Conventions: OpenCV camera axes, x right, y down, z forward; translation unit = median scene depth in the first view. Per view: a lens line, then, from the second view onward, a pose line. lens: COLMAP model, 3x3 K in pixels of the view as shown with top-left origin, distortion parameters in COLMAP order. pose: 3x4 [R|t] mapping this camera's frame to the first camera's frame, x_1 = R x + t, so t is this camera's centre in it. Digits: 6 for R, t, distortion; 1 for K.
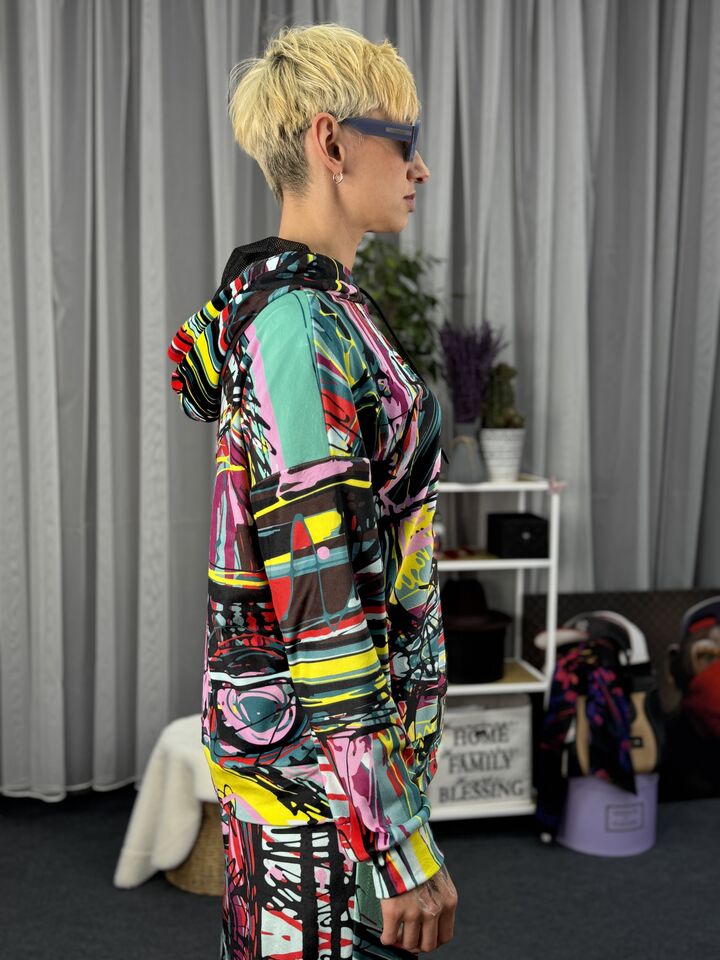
lens RADIAL K [[1038.0, 0, 360.0], [0, 1038.0, 480.0], [0, 0, 1]] dist [0.201271, -0.481086]
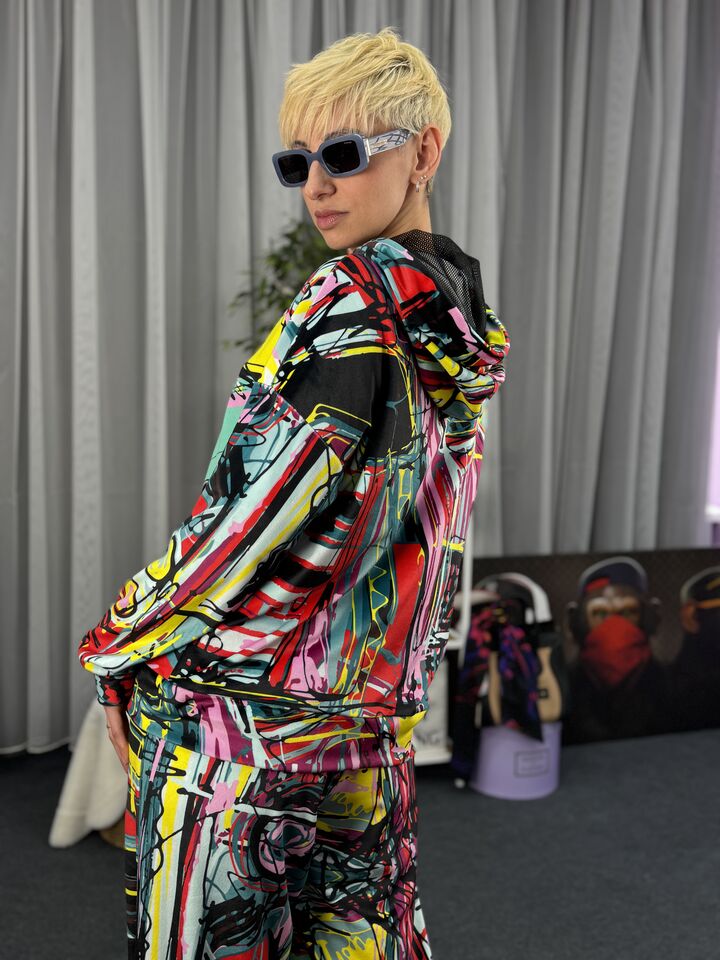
lens RADIAL K [[919.4, 0, 358.8], [0, 919.4, 474.5], [0, 0, 1]] dist [0.144299, -0.281570]
pose [[0.995526, 0.000612, 0.094483, -0.017355], [-0.002370, 0.999826, 0.018489, 0.005095], [-0.094455, -0.018630, 0.995355, 0.067605]]
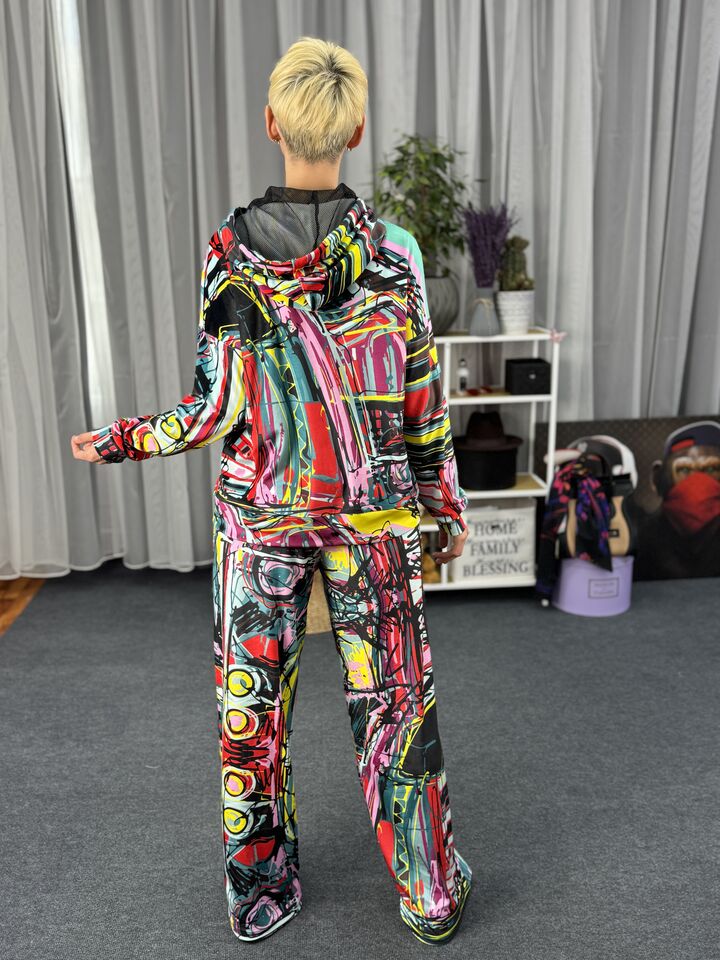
lens RADIAL K [[916.3, 0, 360.0], [0, 916.3, 480.0], [0, 0, 1]] dist [0.159456, -0.329040]
pose [[0.993128, 0.001729, -0.117019, 0.081486], [0.017259, 0.986794, 0.161056, -0.006996], [0.115752, -0.161969, 0.979983, -0.147252]]
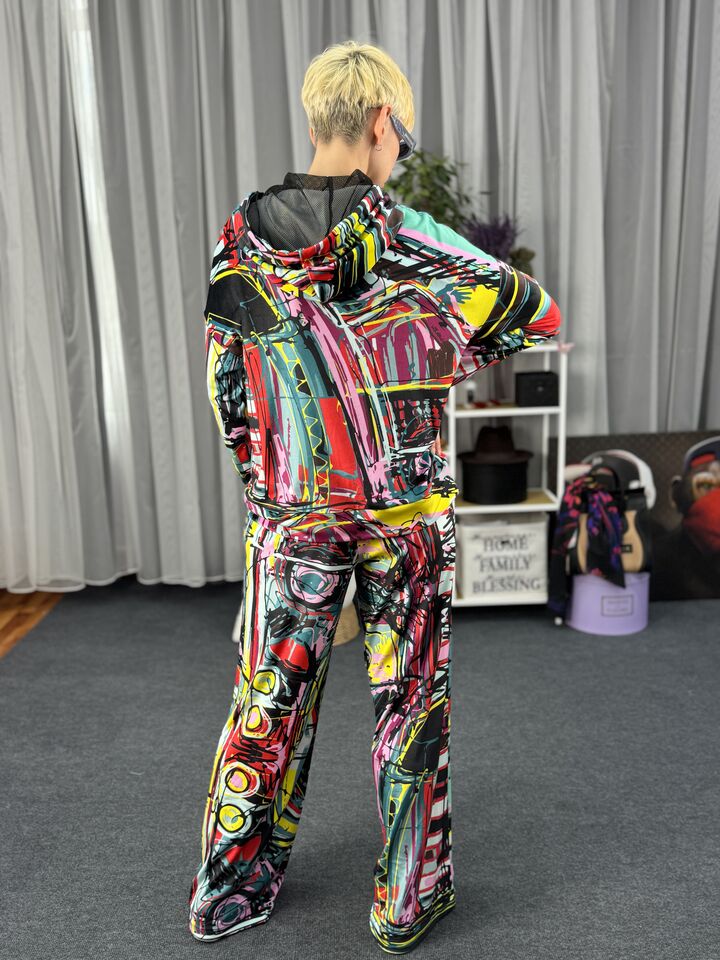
lens RADIAL K [[916.3, 0, 360.0], [0, 916.3, 480.0], [0, 0, 1]] dist [0.159456, -0.329040]
pose [[0.982984, -0.003798, -0.183649, 0.148213], [0.025875, 0.992681, 0.117965, 0.025805], [0.181857, -0.120710, 0.975888, -0.134899]]
